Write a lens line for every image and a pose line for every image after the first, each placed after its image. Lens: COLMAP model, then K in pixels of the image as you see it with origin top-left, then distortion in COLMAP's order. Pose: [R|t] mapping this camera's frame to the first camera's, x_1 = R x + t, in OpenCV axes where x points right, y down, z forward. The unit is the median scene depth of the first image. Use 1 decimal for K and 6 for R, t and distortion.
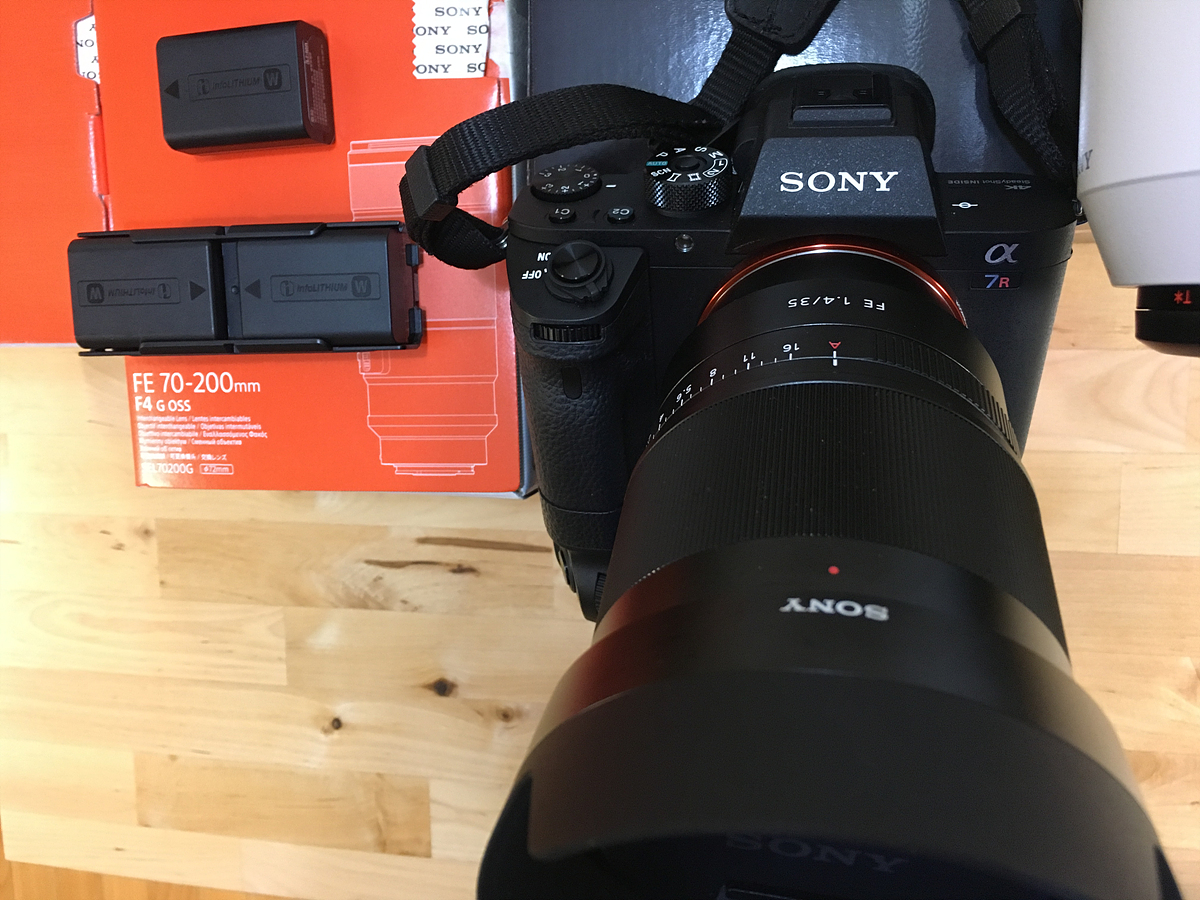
lens RADIAL K [[1046.0, 0, 600.0], [0, 1046.0, 450.0], [0, 0, 1]] dist [0.035904, -0.017943]
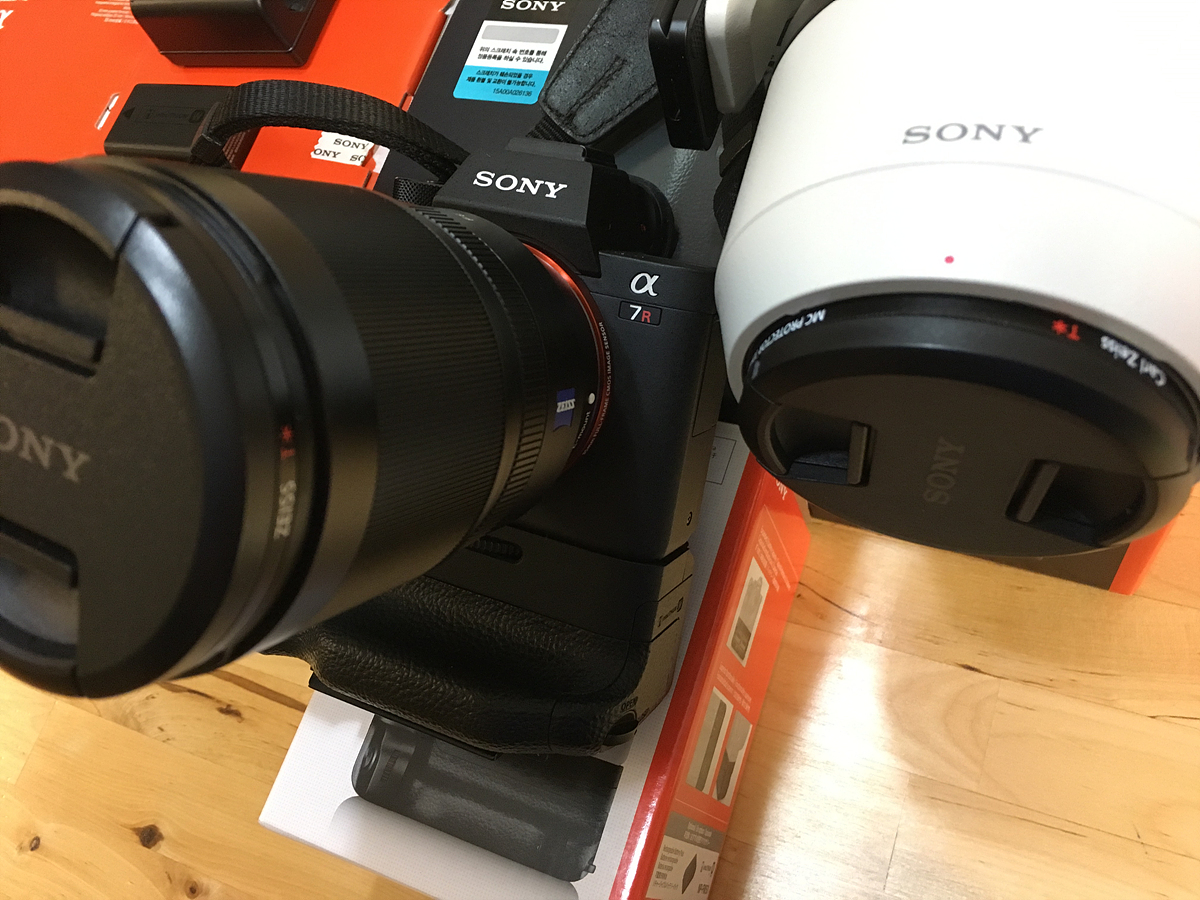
lens RADIAL K [[1035.0, 0, 600.2], [0, 1035.0, 446.1], [0, 0, 1]] dist [0.082652, -0.153886]
pose [[0.942080, 0.286203, -0.174852, 0.442658], [-0.334452, 0.840611, -0.426047, 0.323234], [0.025047, 0.459850, 0.887644, 0.106716]]
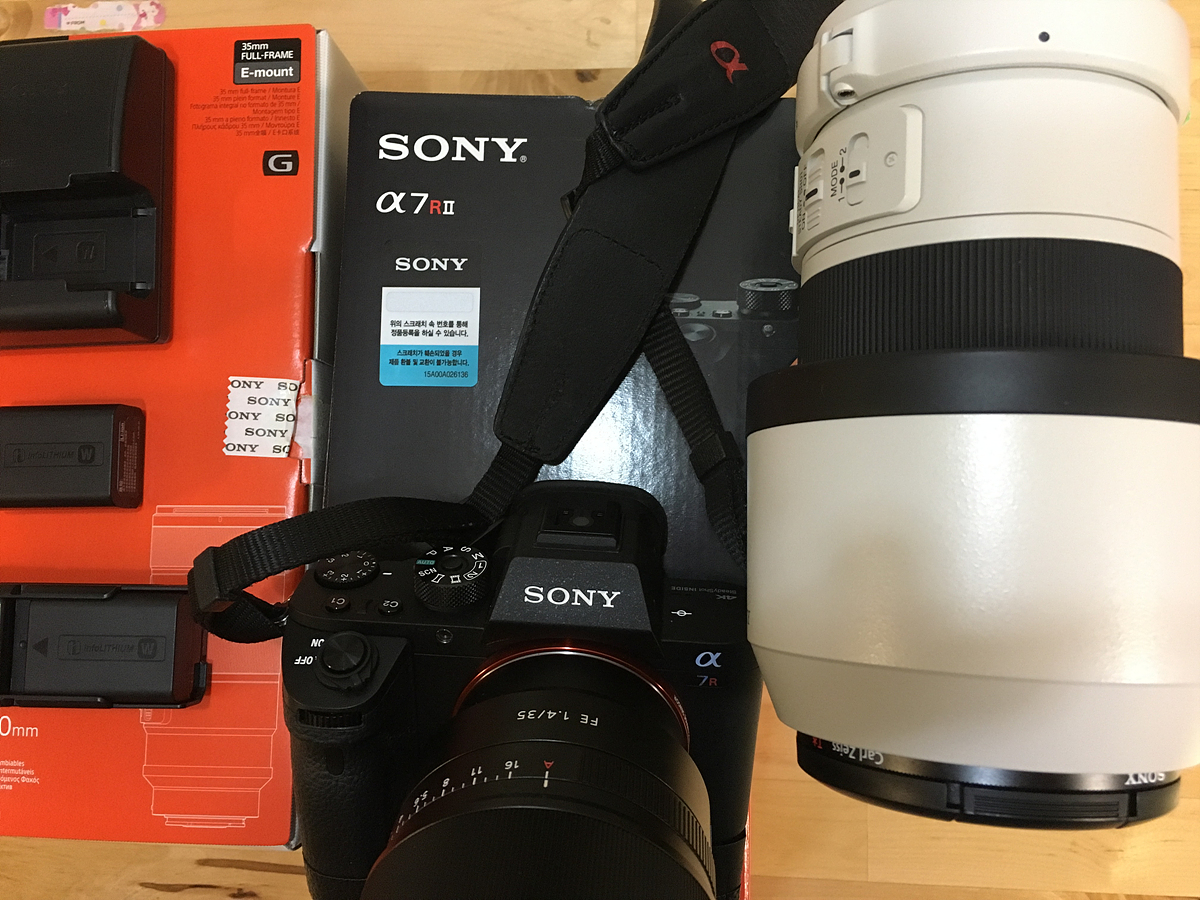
lens RADIAL K [[1035.0, 0, 600.2], [0, 1035.0, 446.1], [0, 0, 1]] dist [0.082652, -0.153886]
pose [[0.988880, 0.050981, 0.139704, 0.065059], [-0.017331, 0.972510, -0.232217, -0.113360], [-0.147702, 0.227214, 0.962579, -0.130212]]
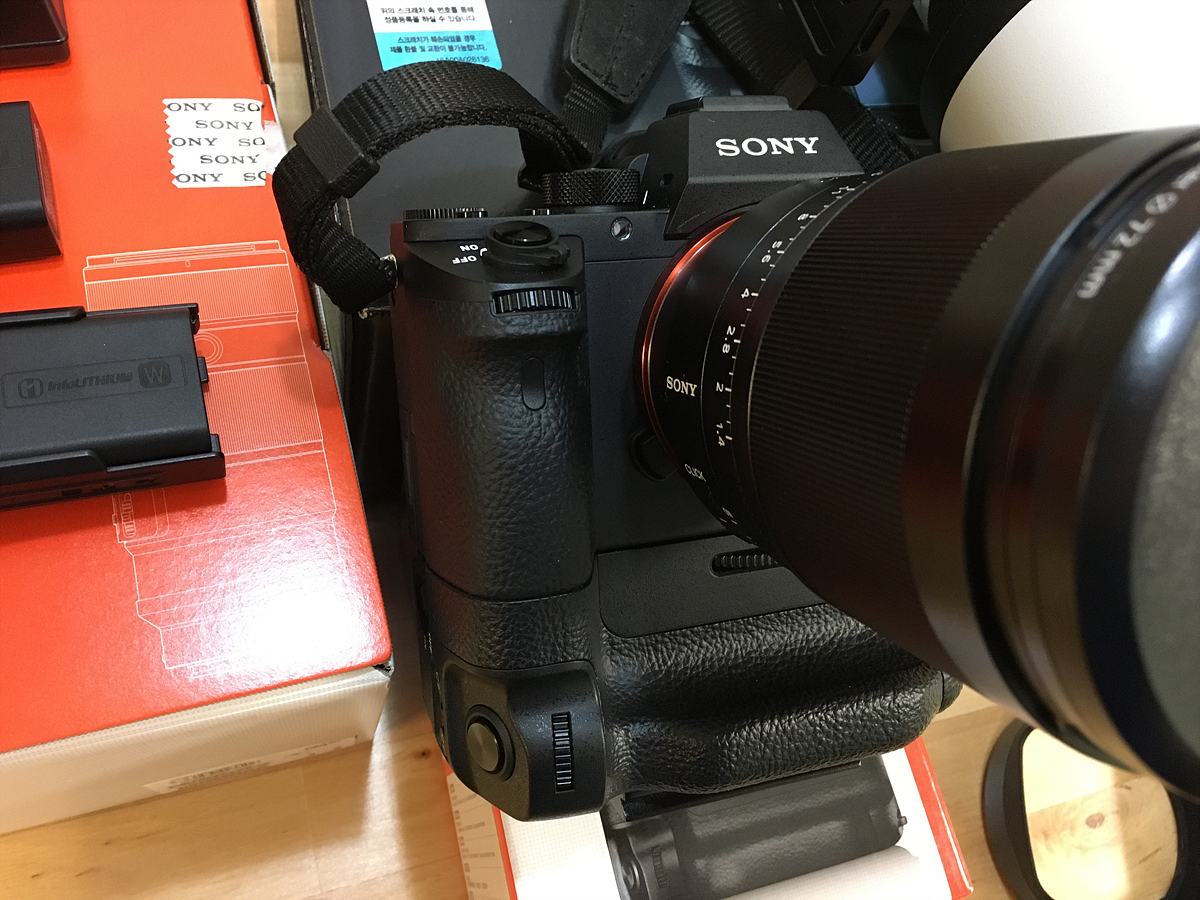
lens RADIAL K [[1020.2, 0, 597.7], [0, 1020.2, 450.3], [0, 0, 1]] dist [0.082429, -0.172428]
pose [[0.863803, -0.059560, 0.500297, -0.310116], [0.296297, 0.863177, -0.408820, 0.253694], [-0.407496, 0.501376, 0.763262, 0.359819]]
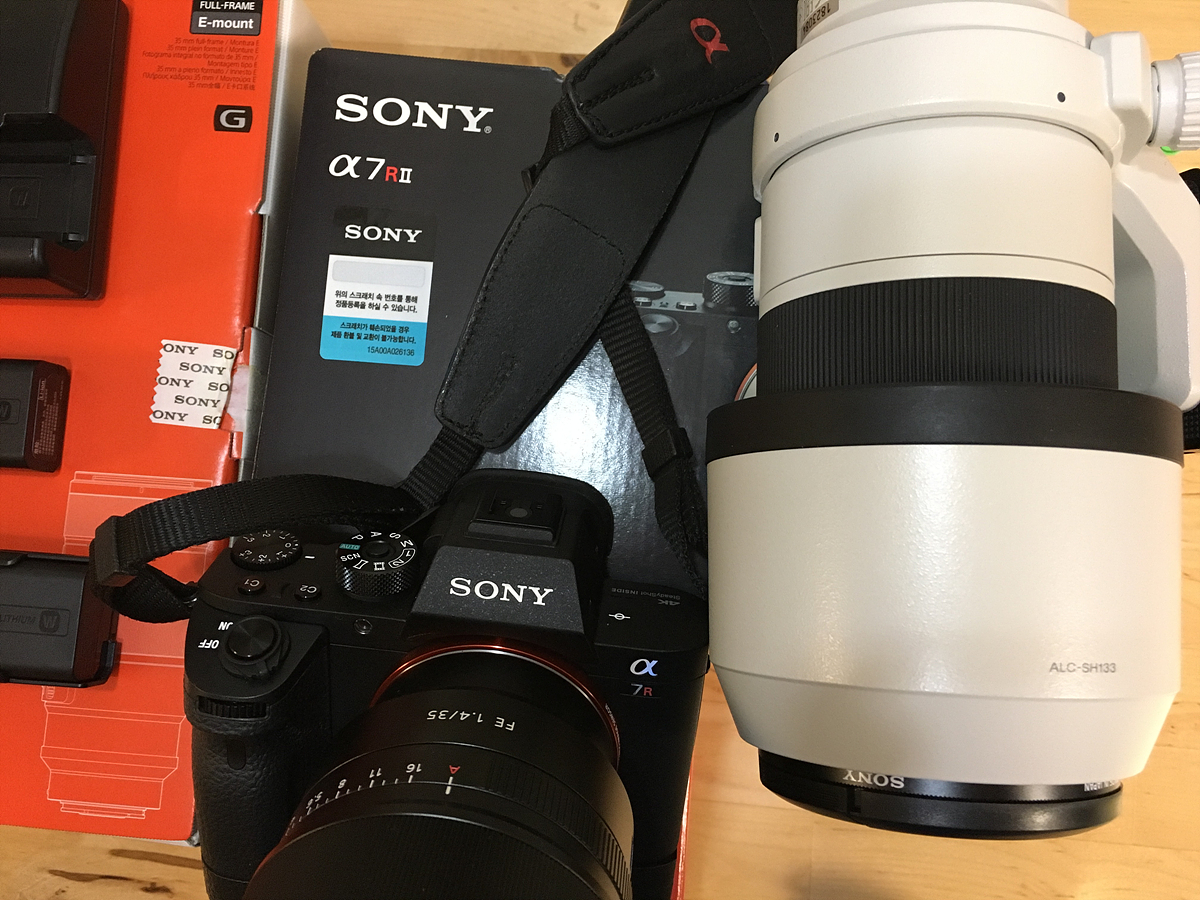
lens RADIAL K [[1034.5, 0, 600.0], [0, 1034.5, 450.0], [0, 0, 1]] dist [0.092542, -0.158715]
pose [[0.981519, 0.113699, 0.153928, 0.108974], [-0.074567, 0.968016, -0.239553, -0.110591], [-0.176241, 0.223648, 0.958603, -0.076989]]
